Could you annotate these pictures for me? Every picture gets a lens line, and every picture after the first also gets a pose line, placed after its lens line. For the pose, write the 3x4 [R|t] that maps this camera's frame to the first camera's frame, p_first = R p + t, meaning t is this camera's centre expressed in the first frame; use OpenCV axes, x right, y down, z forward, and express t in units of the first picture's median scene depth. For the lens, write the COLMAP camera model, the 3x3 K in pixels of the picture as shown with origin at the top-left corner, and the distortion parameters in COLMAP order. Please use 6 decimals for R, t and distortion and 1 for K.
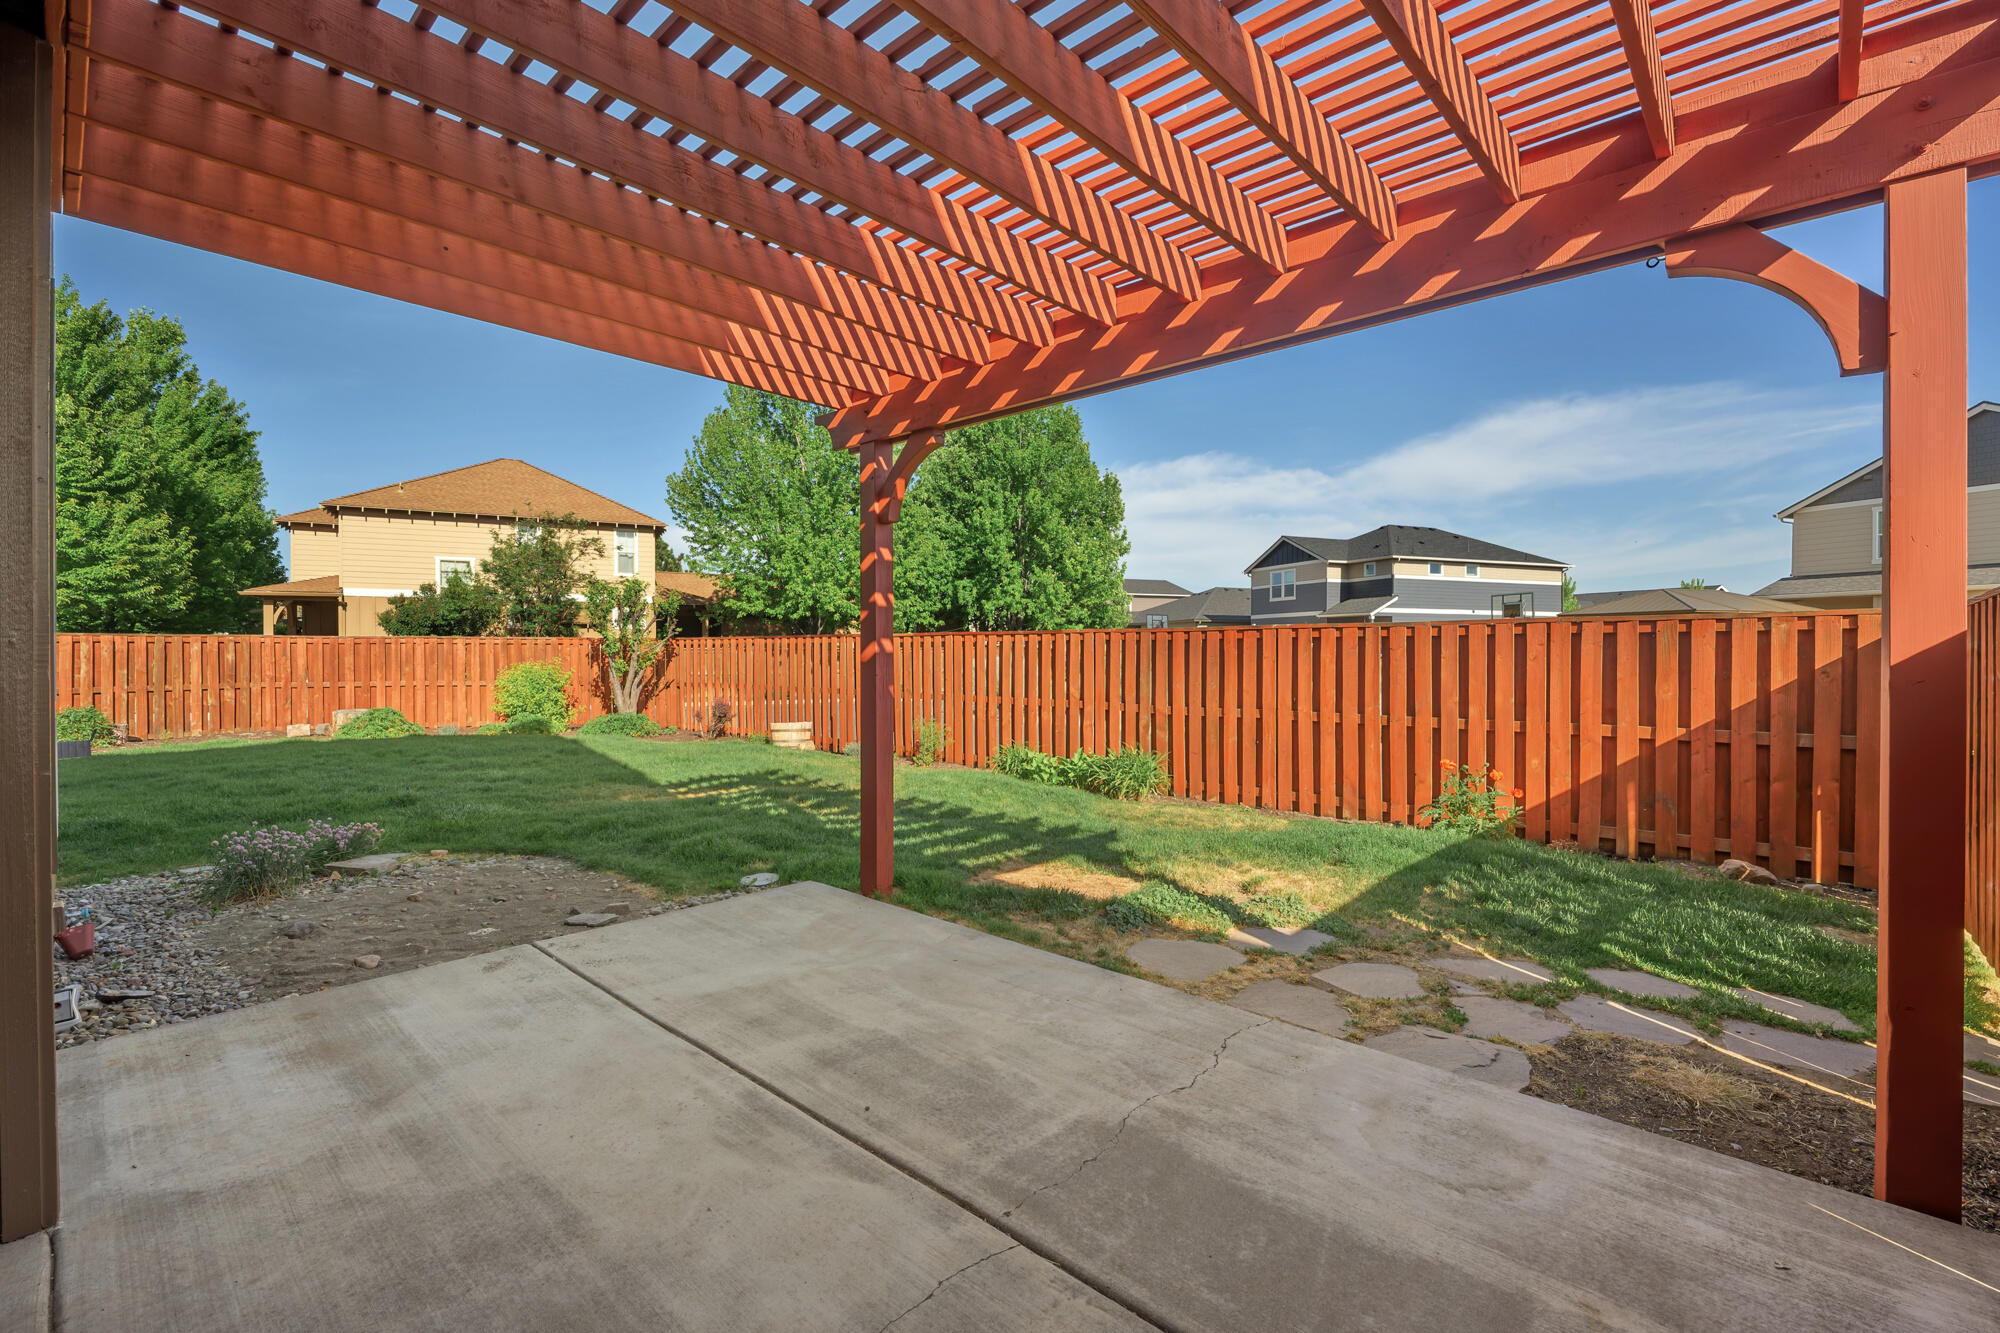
lens RADIAL K [[877.4, 0, 1000.0], [0, 877.4, 666.5], [0, 0, 1]] dist [-0.000567, -0.000133]
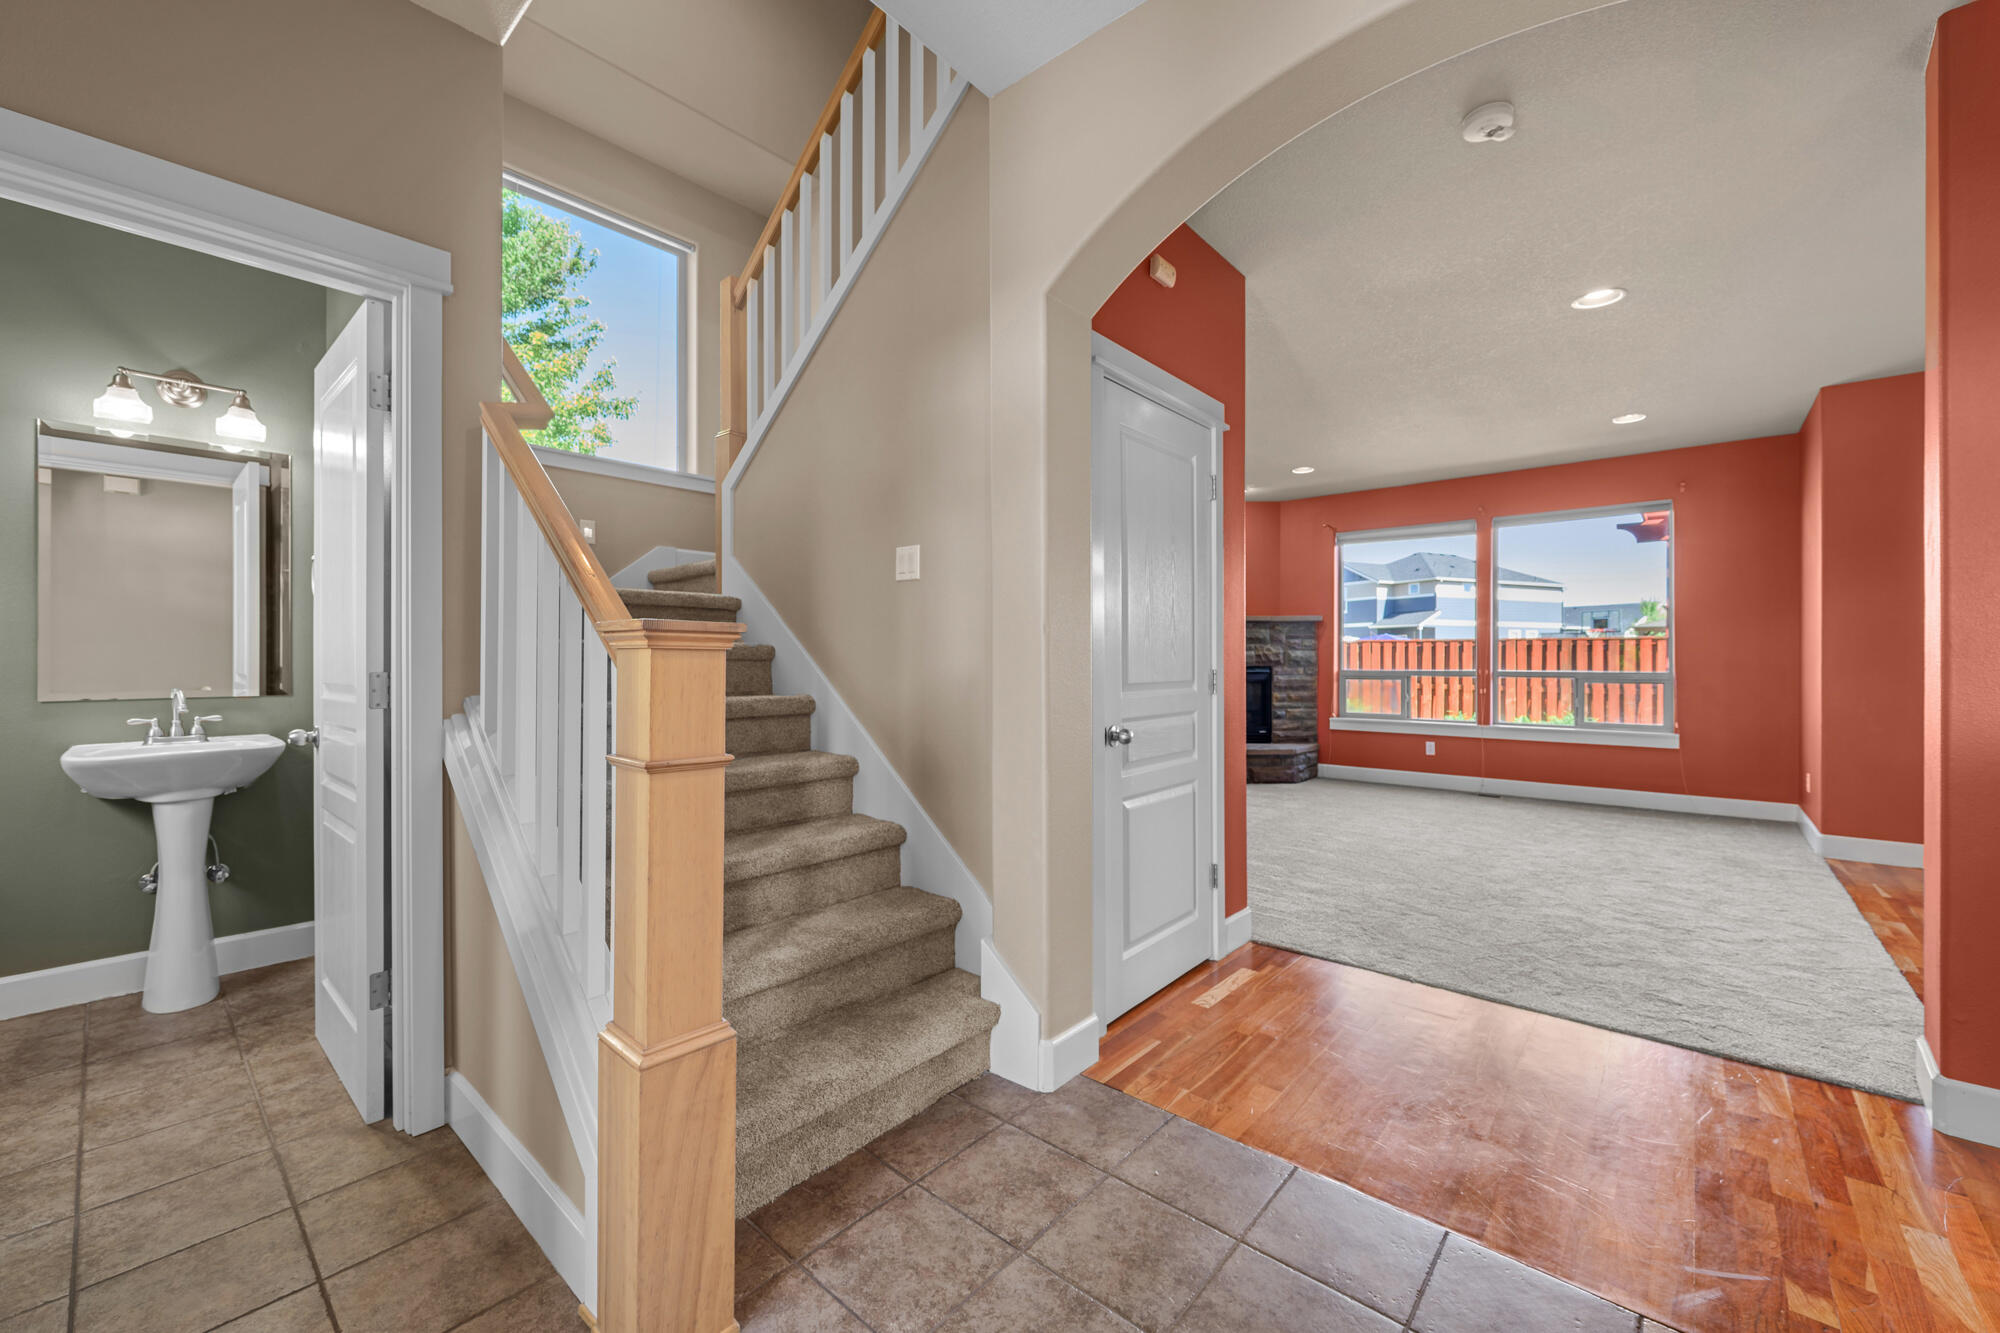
lens RADIAL K [[782.4, 0, 998.5], [0, 782.4, 658.3], [0, 0, 1]] dist [-0.001831, -0.000451]
pose [[0.999611, 0.000884, 0.027865, -0.333231], [-0.000450, 0.999879, -0.015571, 0.005654], [-0.027876, 0.015552, 0.999490, -0.128790]]
